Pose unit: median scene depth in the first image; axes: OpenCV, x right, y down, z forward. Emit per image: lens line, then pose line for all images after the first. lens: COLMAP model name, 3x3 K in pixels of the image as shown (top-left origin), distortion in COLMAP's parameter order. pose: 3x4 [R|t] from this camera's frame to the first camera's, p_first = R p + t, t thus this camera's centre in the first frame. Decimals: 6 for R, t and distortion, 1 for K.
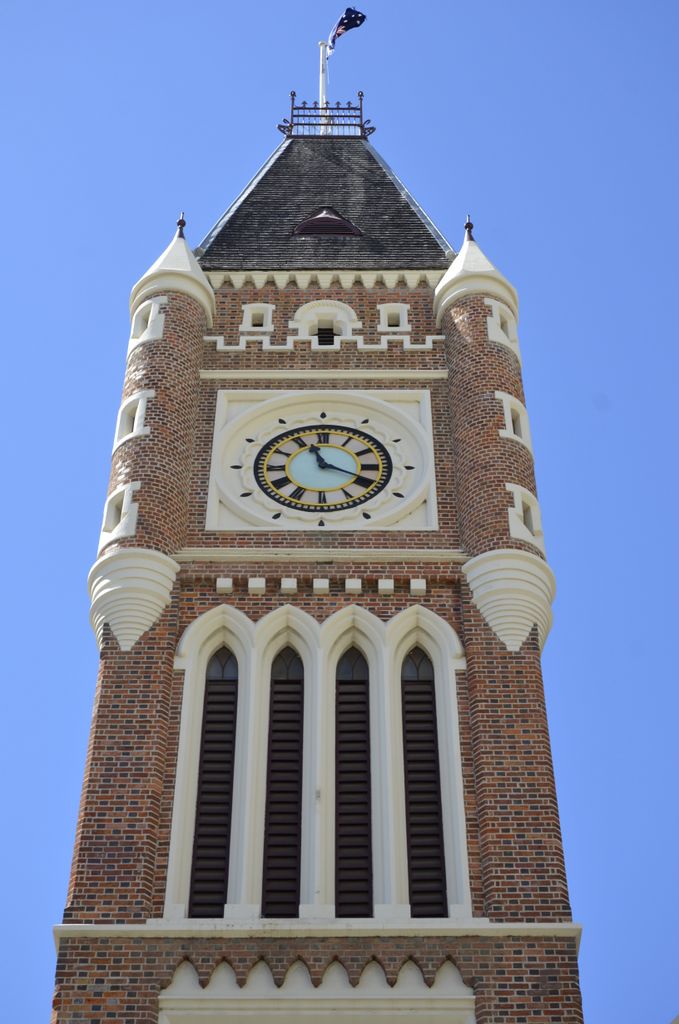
lens RADIAL K [[2016.6, 0, 339.8], [0, 2016.6, 512.3], [0, 0, 1]] dist [0.225709, 0.000000]
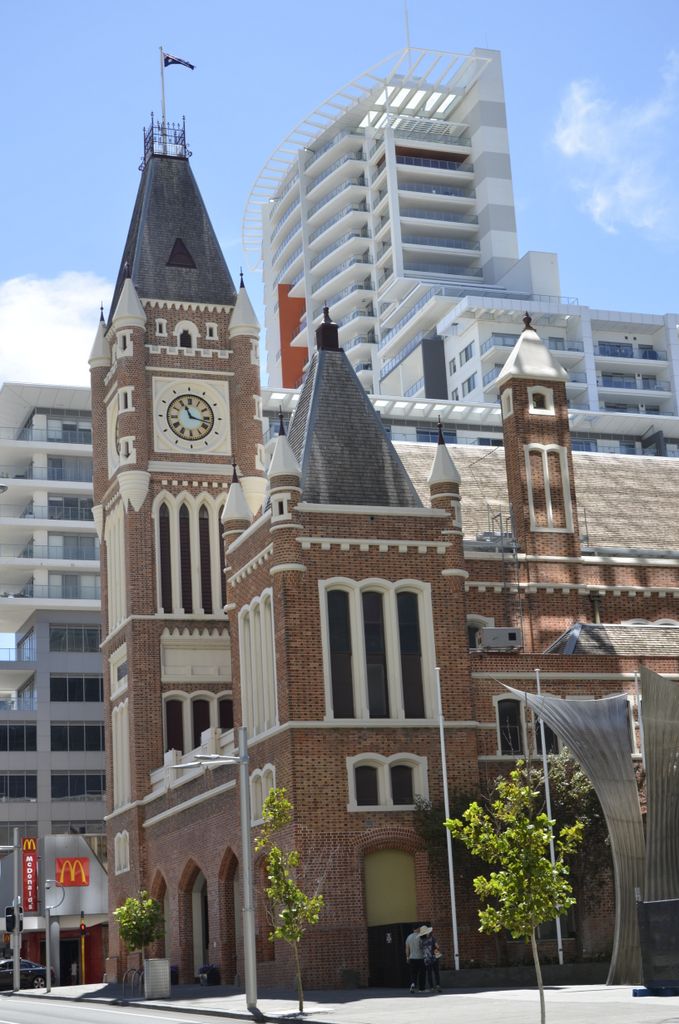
lens RADIAL K [[1673.5, 0, 339.5], [0, 1673.5, 512.4], [0, 0, 1]] dist [-0.021842, 0.000000]
pose [[0.952455, 0.025723, 0.303590, -0.522360], [-0.190908, 0.826954, 0.528868, -1.202608], [-0.237451, -0.561681, 0.792547, -1.008475]]
